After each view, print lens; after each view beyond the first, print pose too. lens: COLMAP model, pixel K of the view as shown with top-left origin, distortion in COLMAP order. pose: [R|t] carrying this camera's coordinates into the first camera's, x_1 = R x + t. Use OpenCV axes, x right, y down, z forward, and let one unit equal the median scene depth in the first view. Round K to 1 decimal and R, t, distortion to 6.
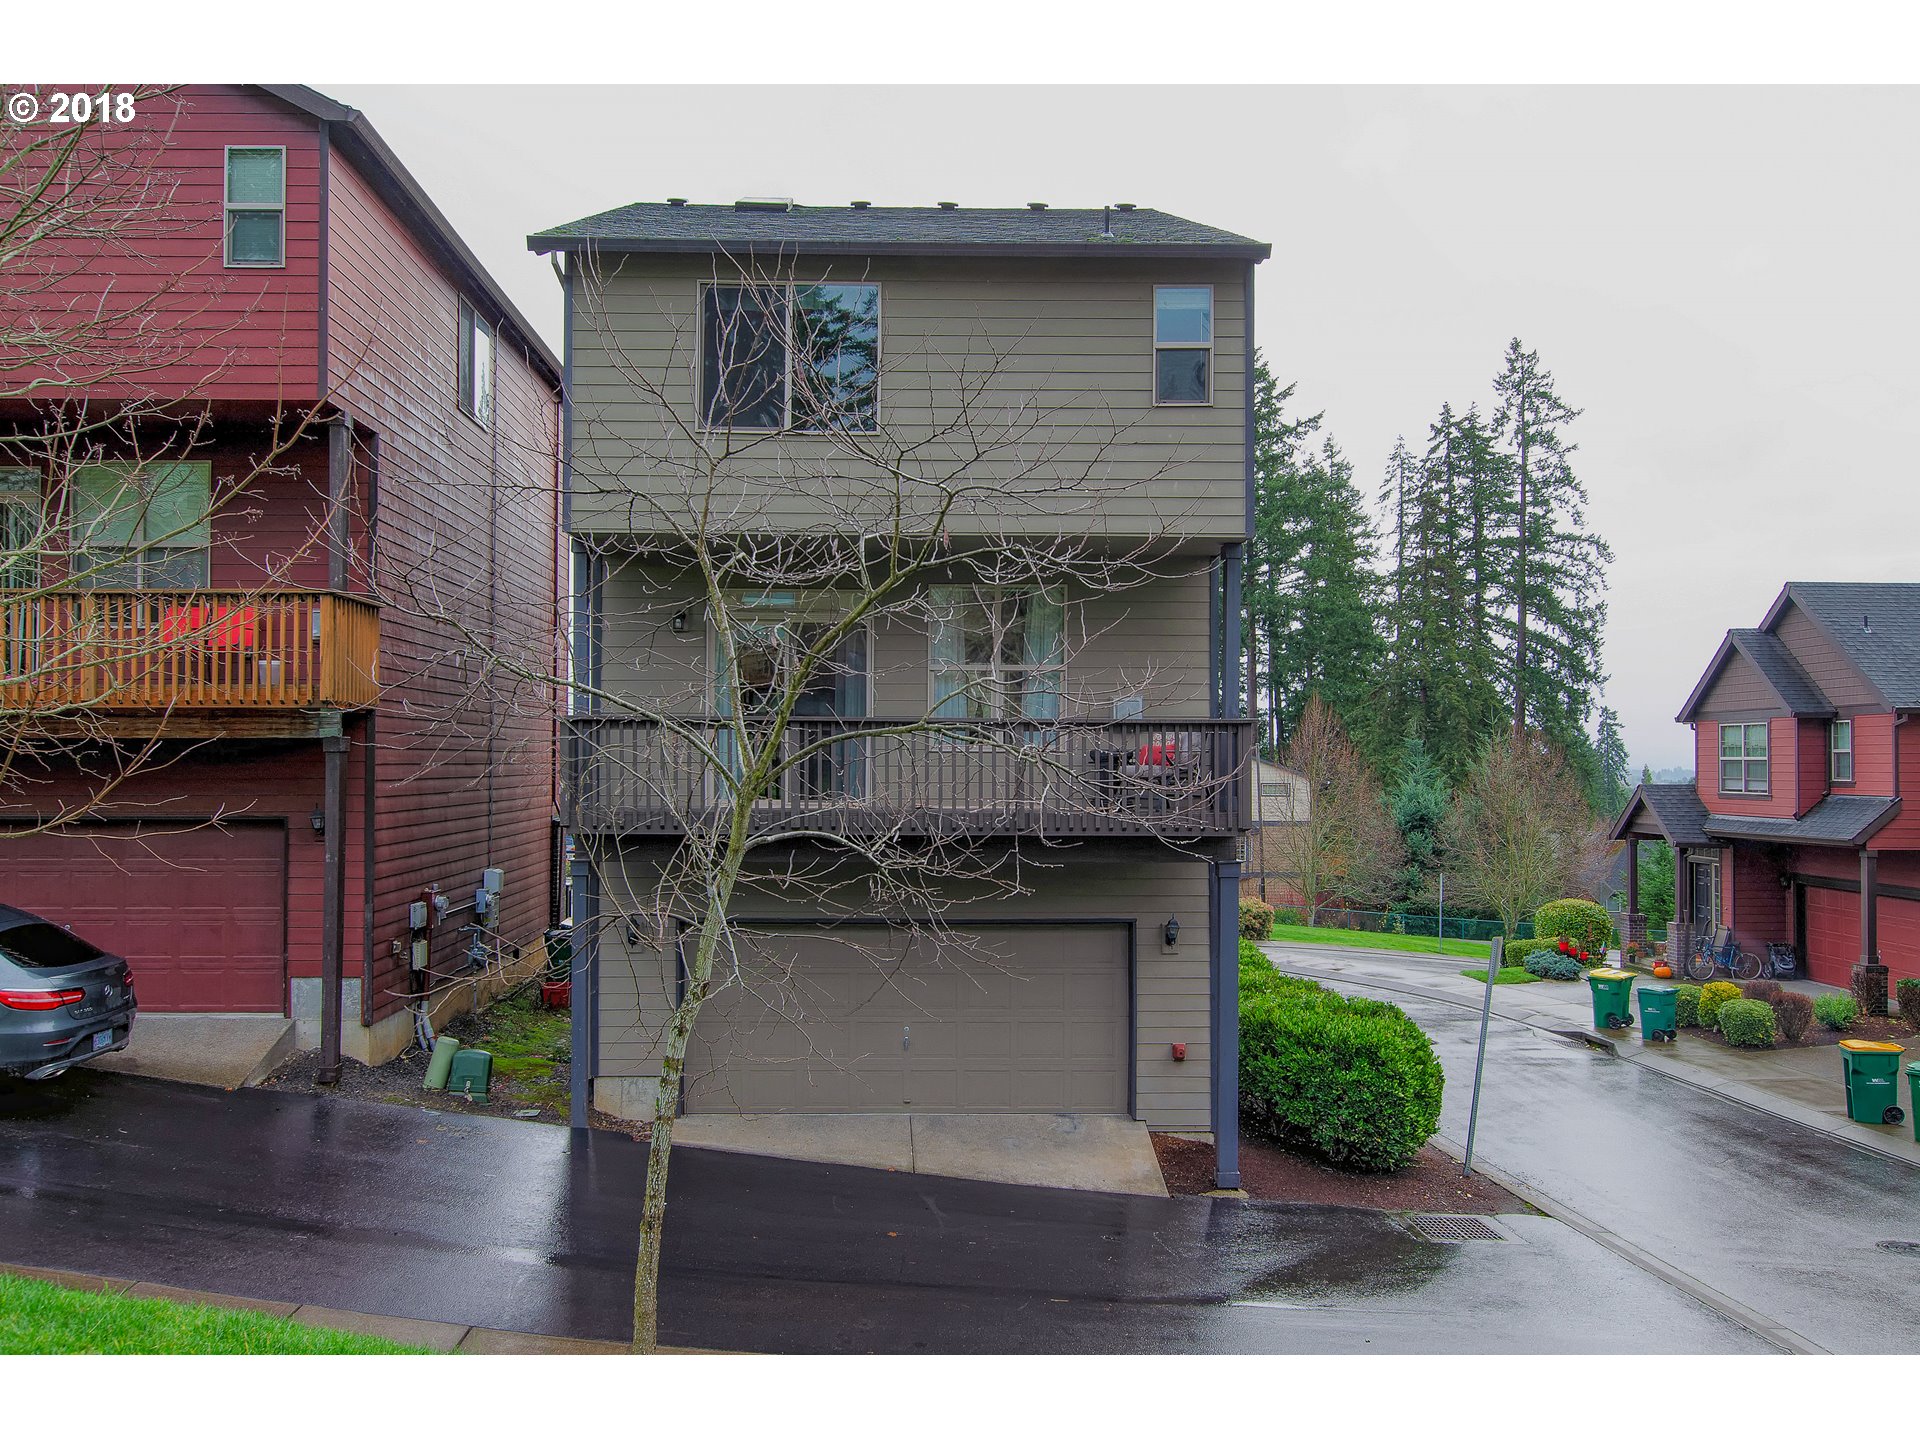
lens RADIAL K [[1648.3, 0, 960.0], [0, 1648.3, 720.0], [0, 0, 1]] dist [-0.001628, 0.002560]
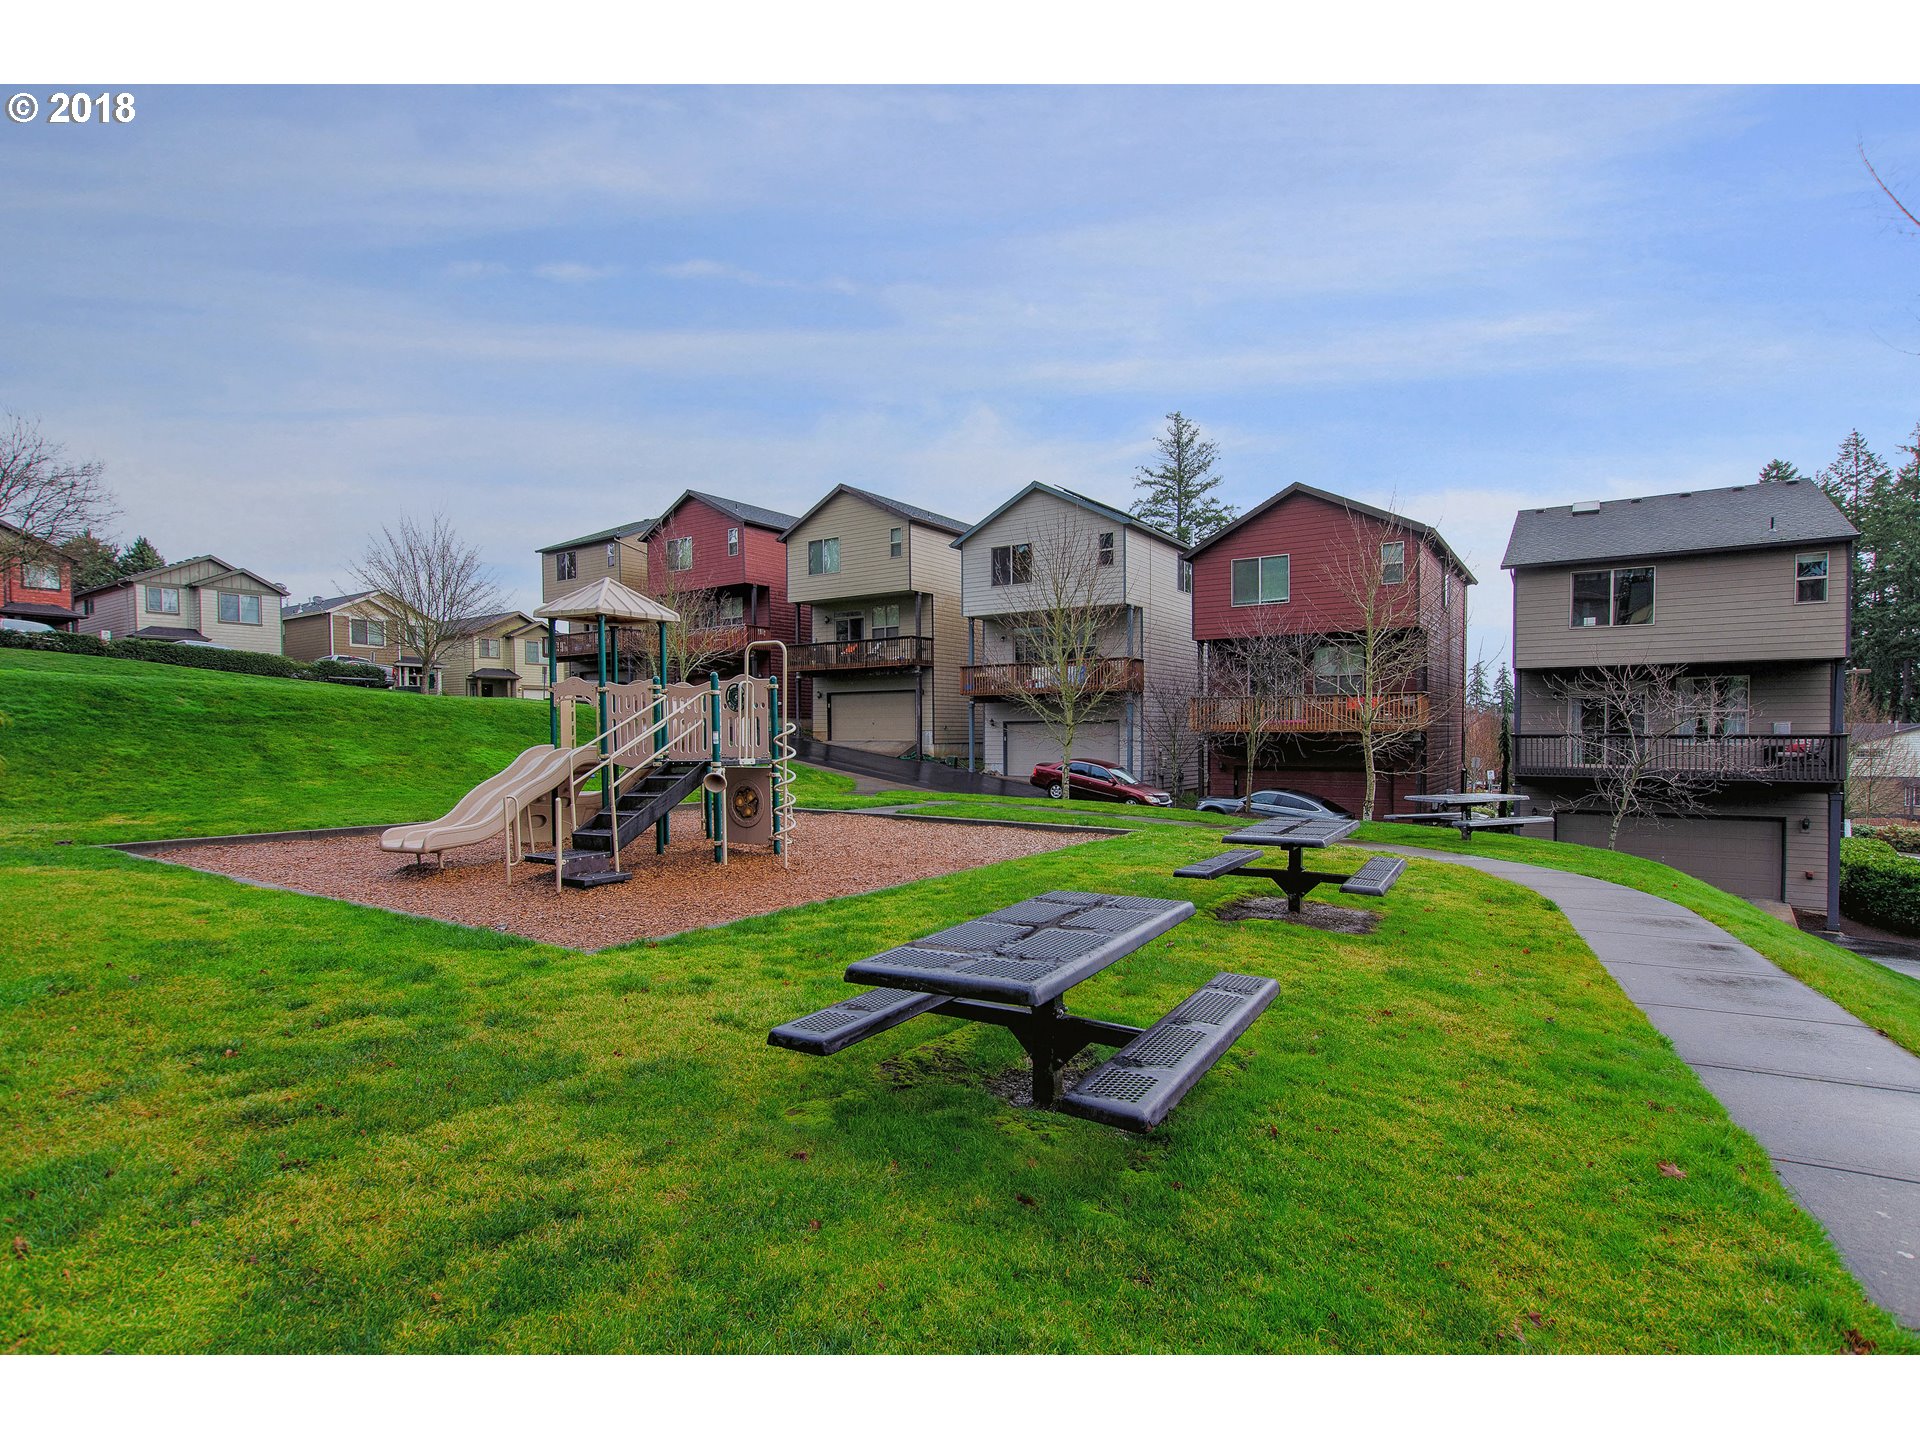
lens RADIAL K [[938.8, 0, 951.0], [0, 938.8, 748.6], [0, 0, 1]] dist [-0.002568, -0.001473]
pose [[0.785878, 0.004741, -0.618363, -0.003694], [0.021723, 0.999142, 0.035268, -0.050634], [0.618000, -0.041149, 0.785101, -0.790214]]
